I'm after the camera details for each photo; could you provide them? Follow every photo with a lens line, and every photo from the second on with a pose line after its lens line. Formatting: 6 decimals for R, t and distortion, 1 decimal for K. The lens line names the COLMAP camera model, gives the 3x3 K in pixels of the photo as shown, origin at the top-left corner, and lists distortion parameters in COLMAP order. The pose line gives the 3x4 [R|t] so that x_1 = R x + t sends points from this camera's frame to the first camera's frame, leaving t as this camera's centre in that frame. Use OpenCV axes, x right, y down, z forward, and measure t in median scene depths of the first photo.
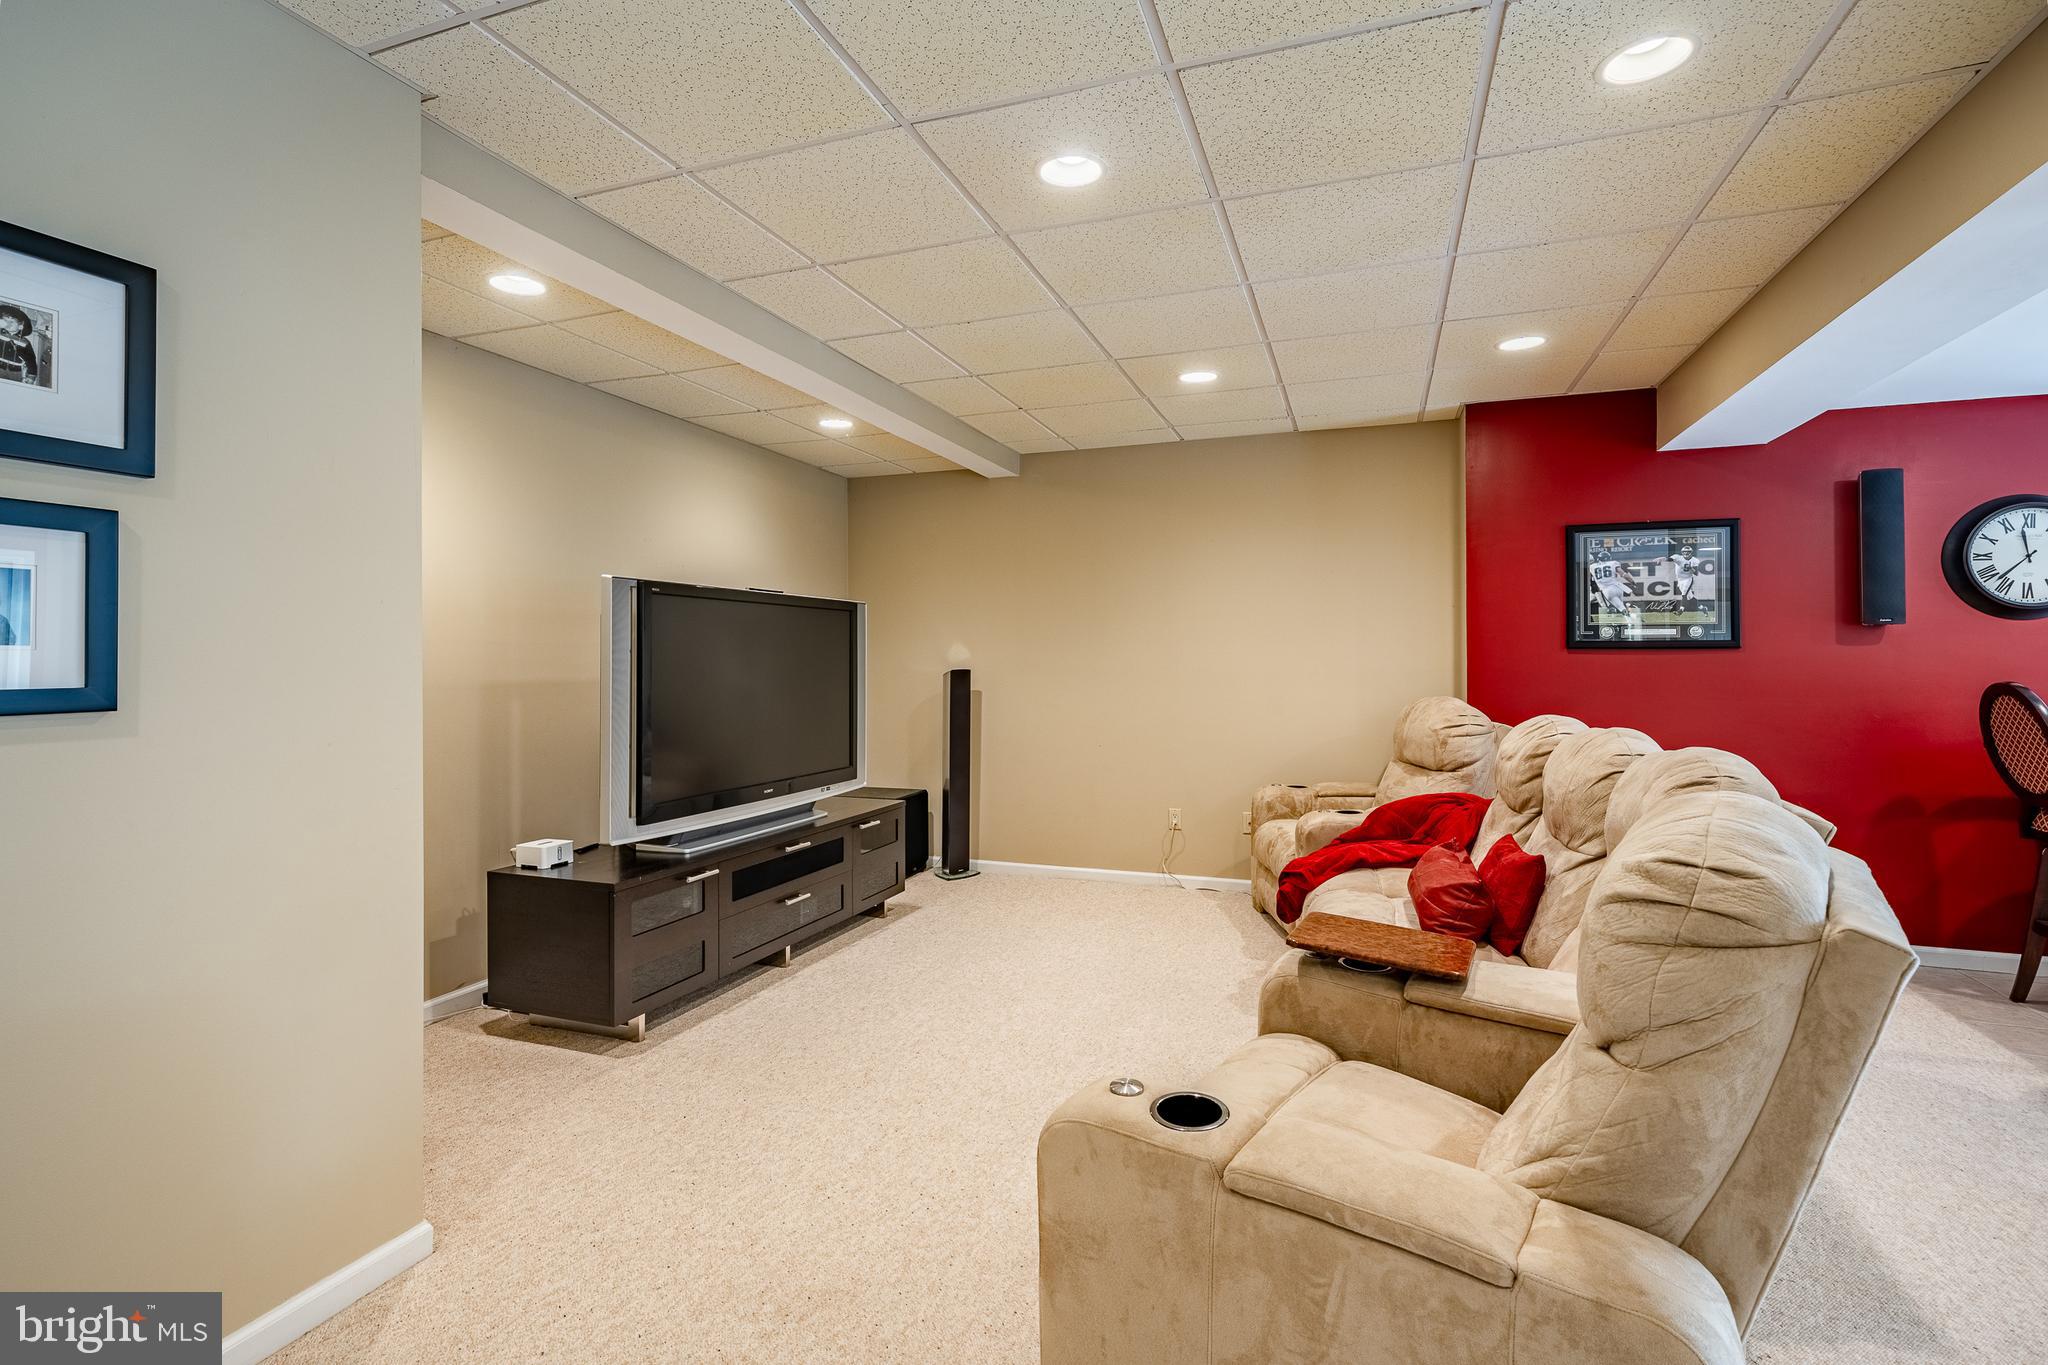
lens RADIAL K [[955.5, 0, 1016.7], [0, 955.5, 648.9], [0, 0, 1]] dist [-0.003439, 0.001084]
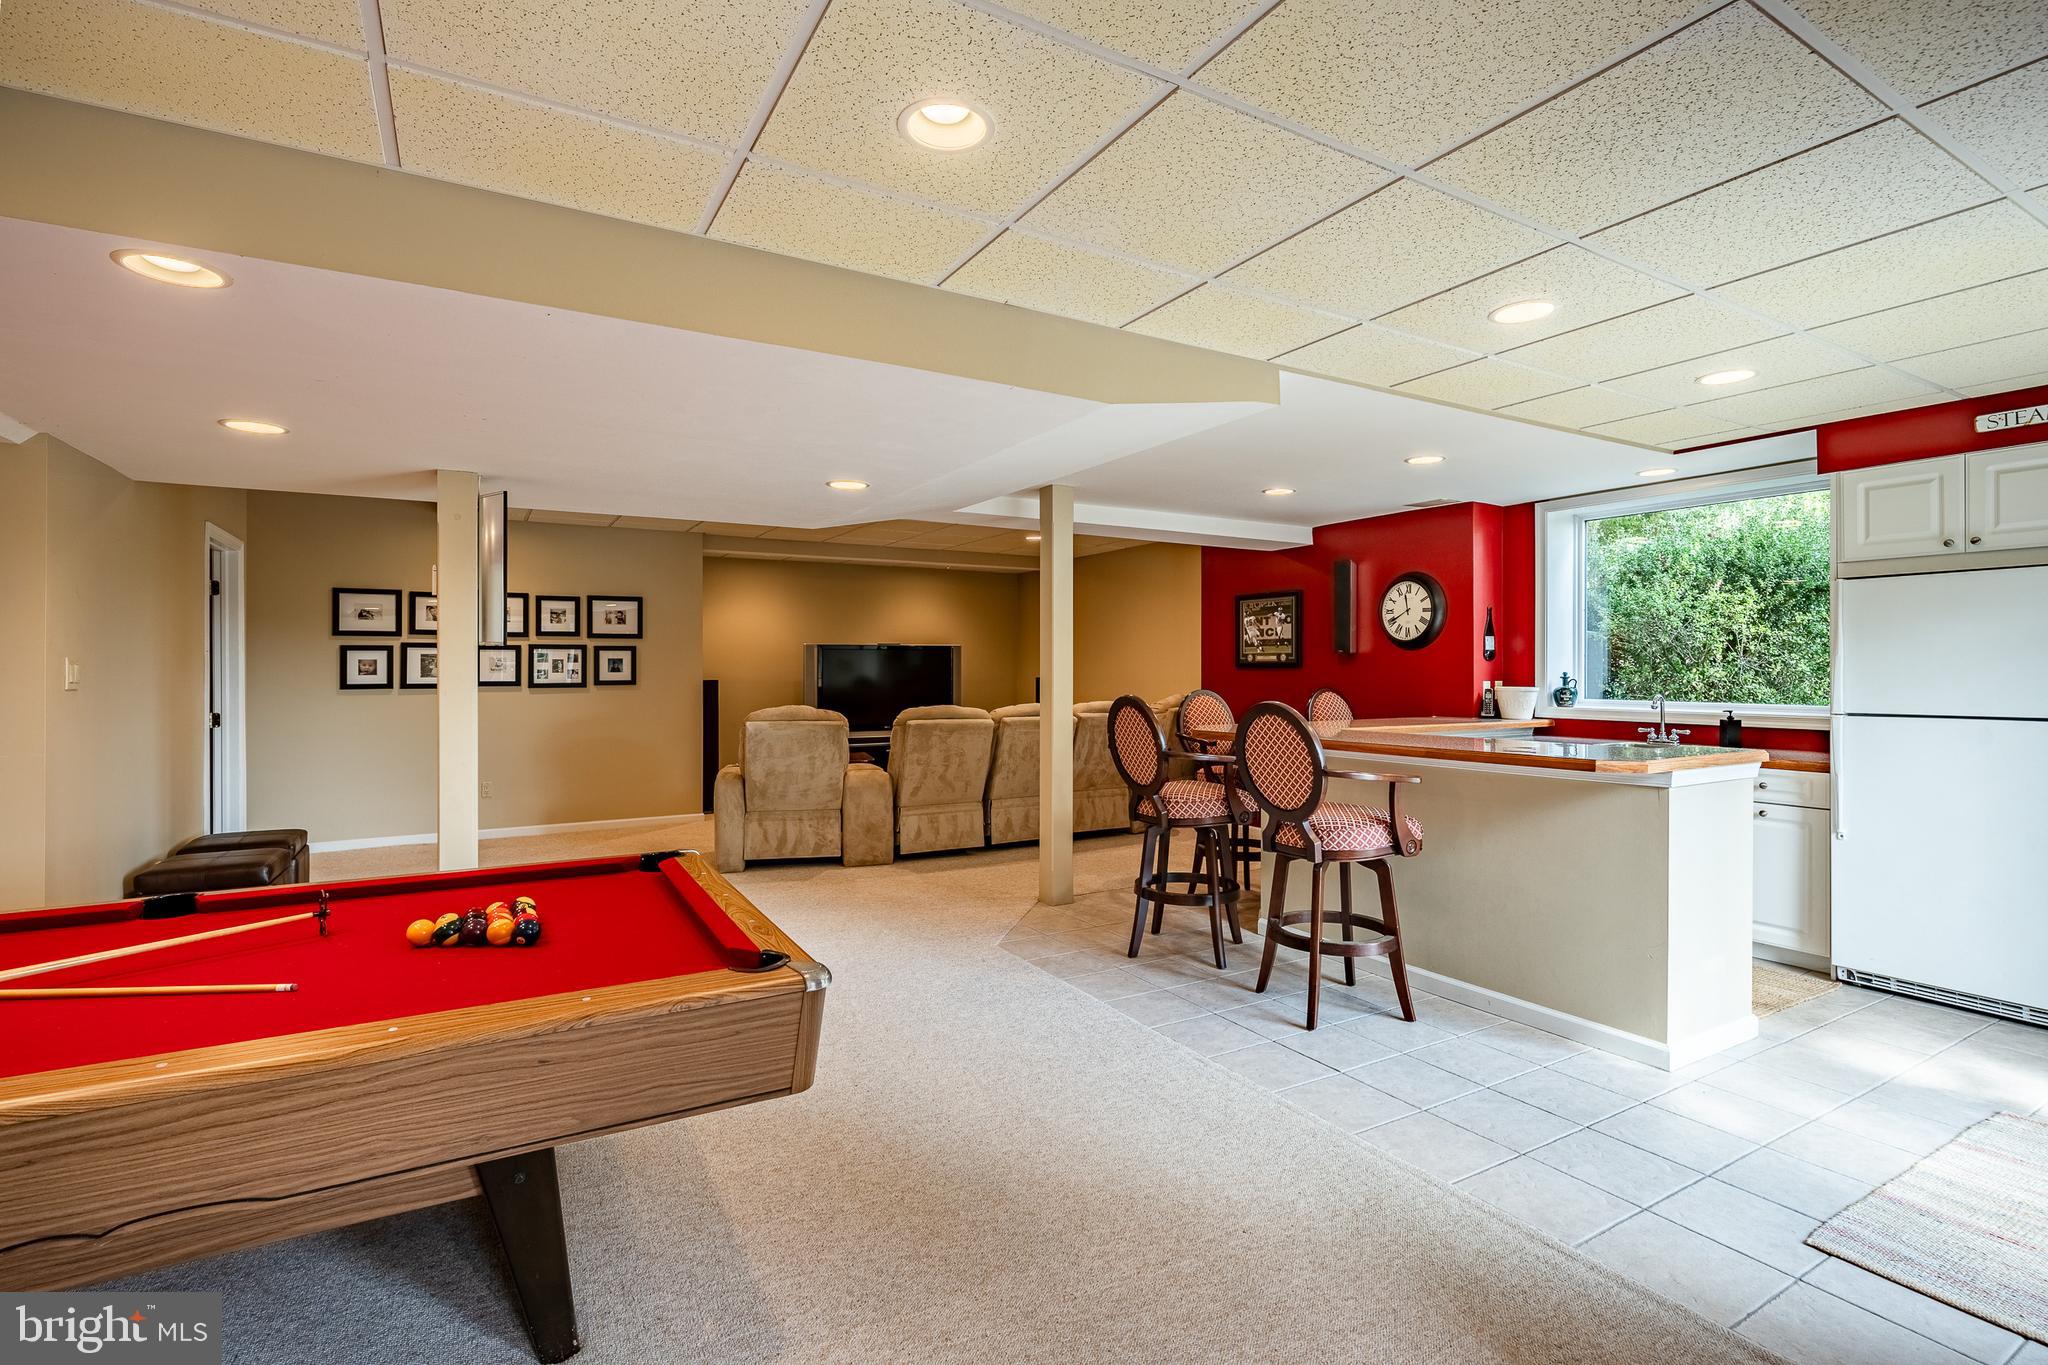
lens RADIAL K [[955.5, 0, 1013.6], [0, 955.5, 680.8], [0, 0, 1]] dist [-0.003439, 0.001084]
pose [[0.769034, 0.007344, -0.639166, 1.424392], [0.009747, 0.999683, 0.023214, -0.021021], [0.639134, -0.024082, 0.768718, -0.603946]]
